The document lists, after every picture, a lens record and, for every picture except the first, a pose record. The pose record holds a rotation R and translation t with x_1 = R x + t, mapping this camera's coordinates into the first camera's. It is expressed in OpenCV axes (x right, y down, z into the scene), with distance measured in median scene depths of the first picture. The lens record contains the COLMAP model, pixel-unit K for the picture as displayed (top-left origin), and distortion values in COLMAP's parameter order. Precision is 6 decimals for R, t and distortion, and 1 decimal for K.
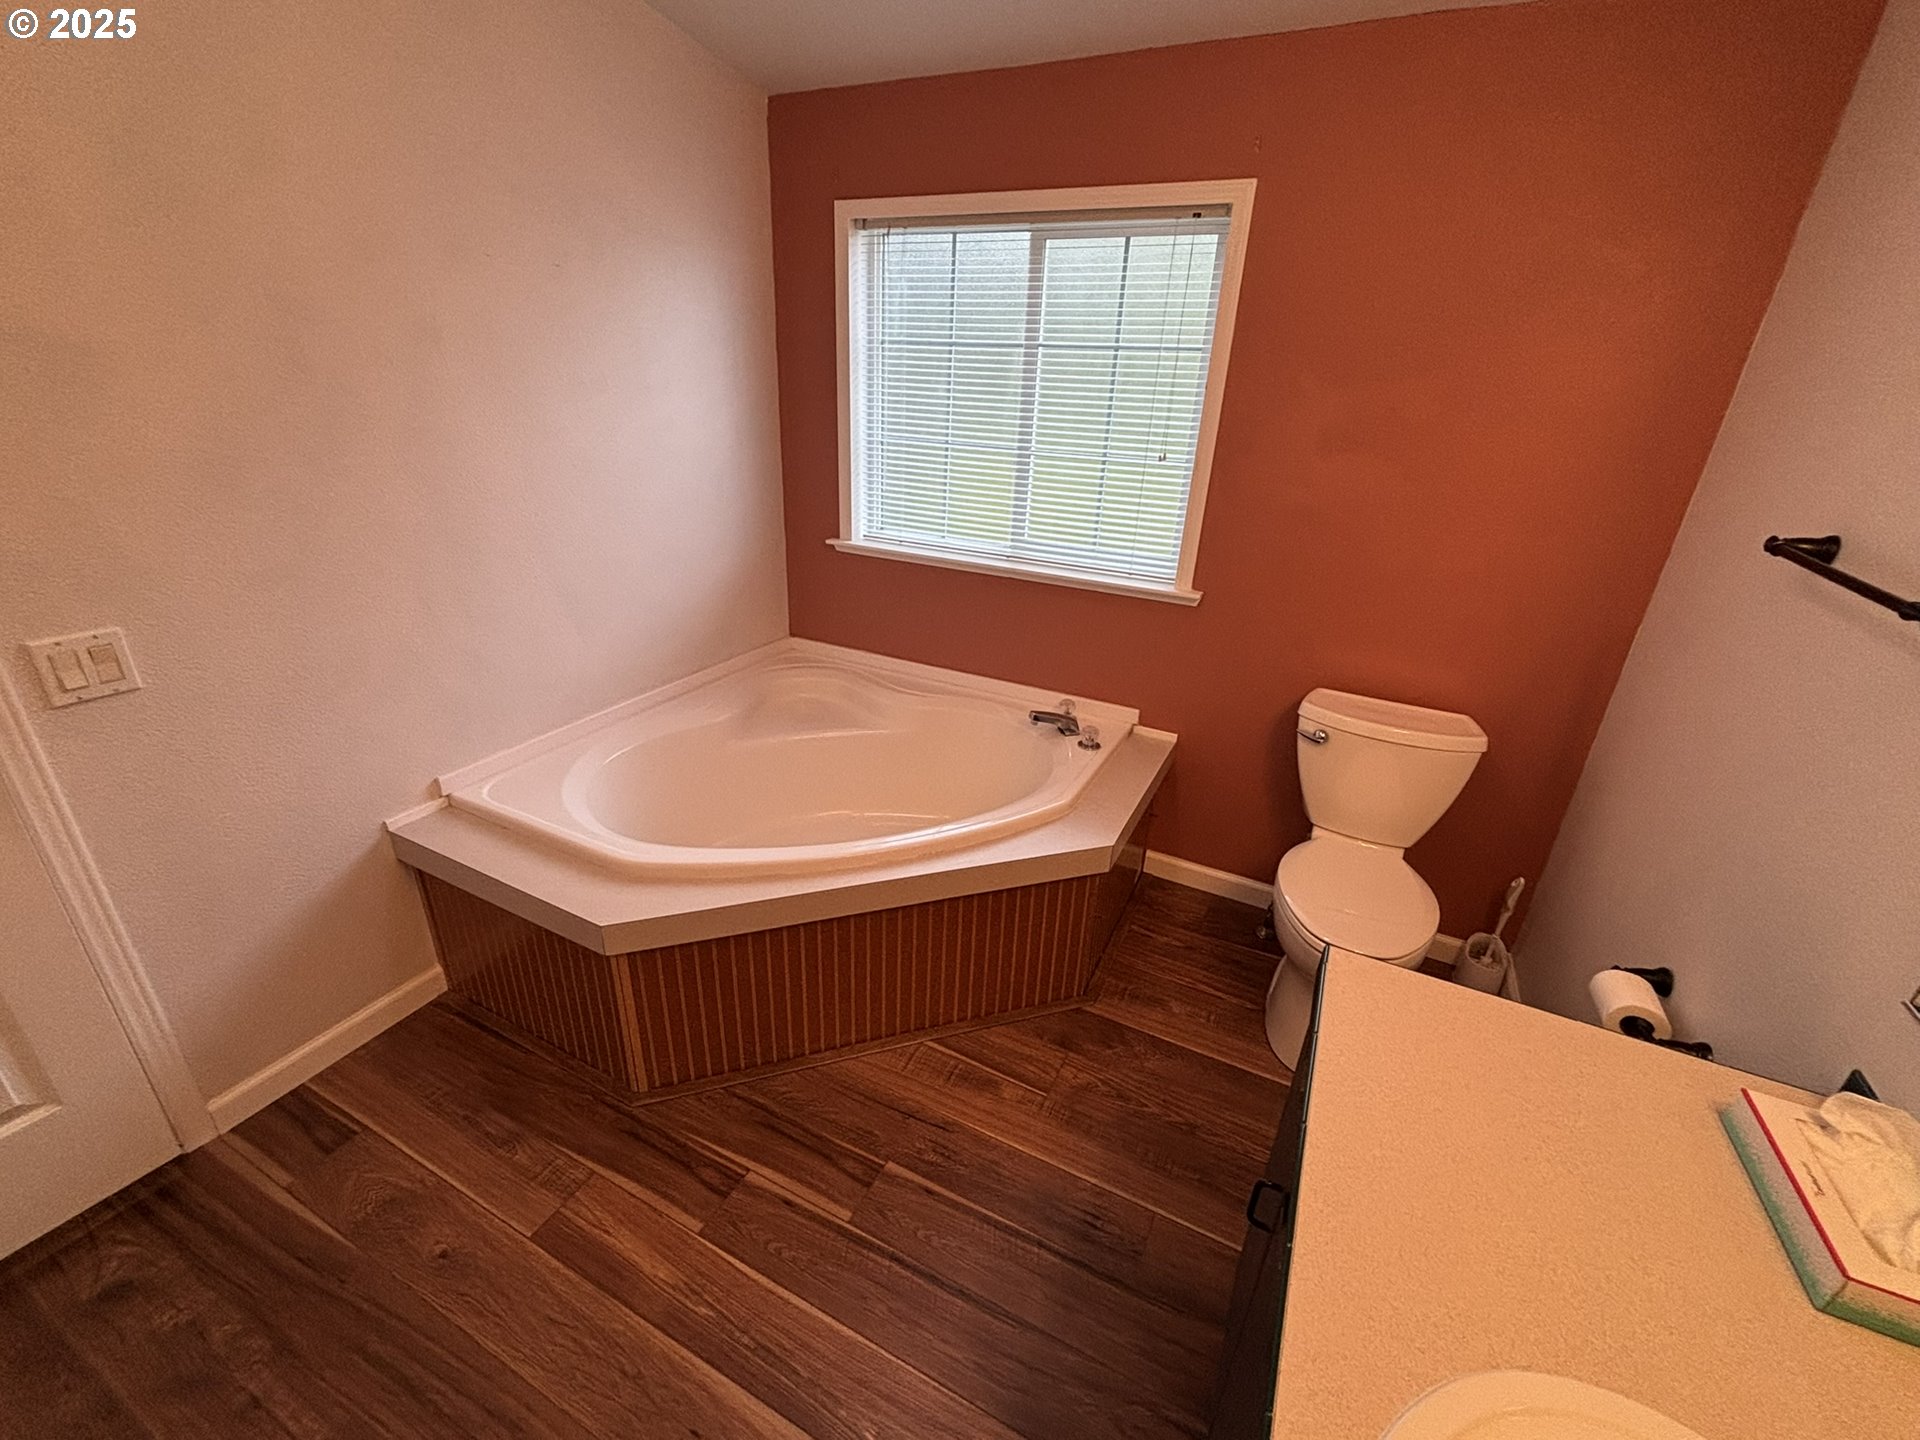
lens RADIAL K [[802.5, 0, 950.2], [0, 802.5, 717.9], [0, 0, 1]] dist [0.005210, 0.000170]
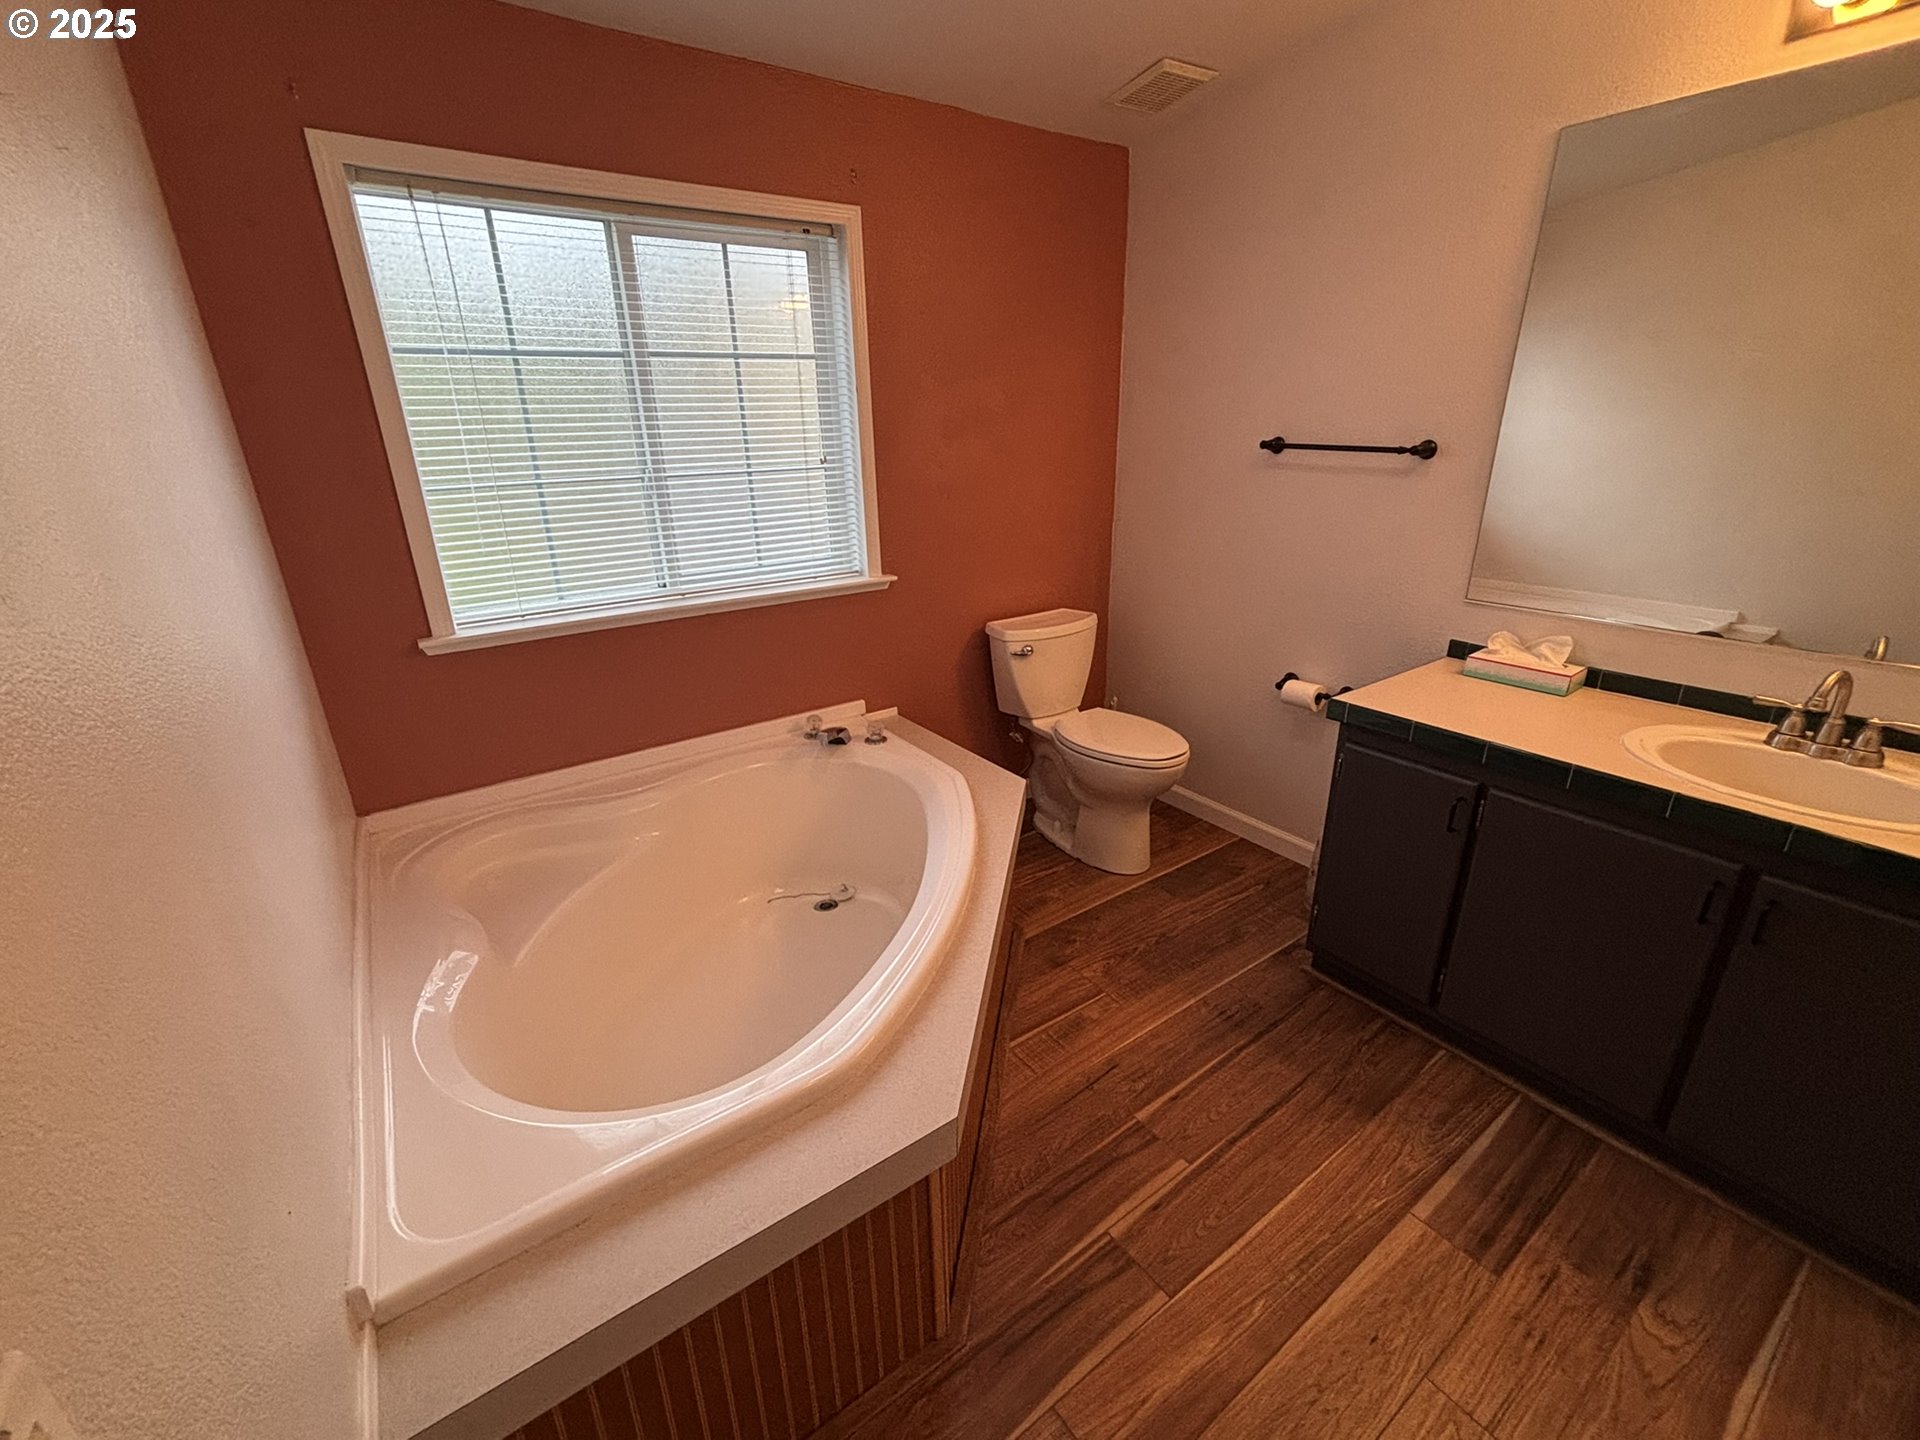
lens RADIAL K [[802.5, 0, 953.0], [0, 802.5, 718.8], [0, 0, 1]] dist [0.005210, 0.000170]
pose [[0.468291, -0.352519, 0.810206, -0.815255], [0.387470, 0.906024, 0.170256, -0.172019], [-0.794085, 0.234201, 0.560874, 0.468914]]
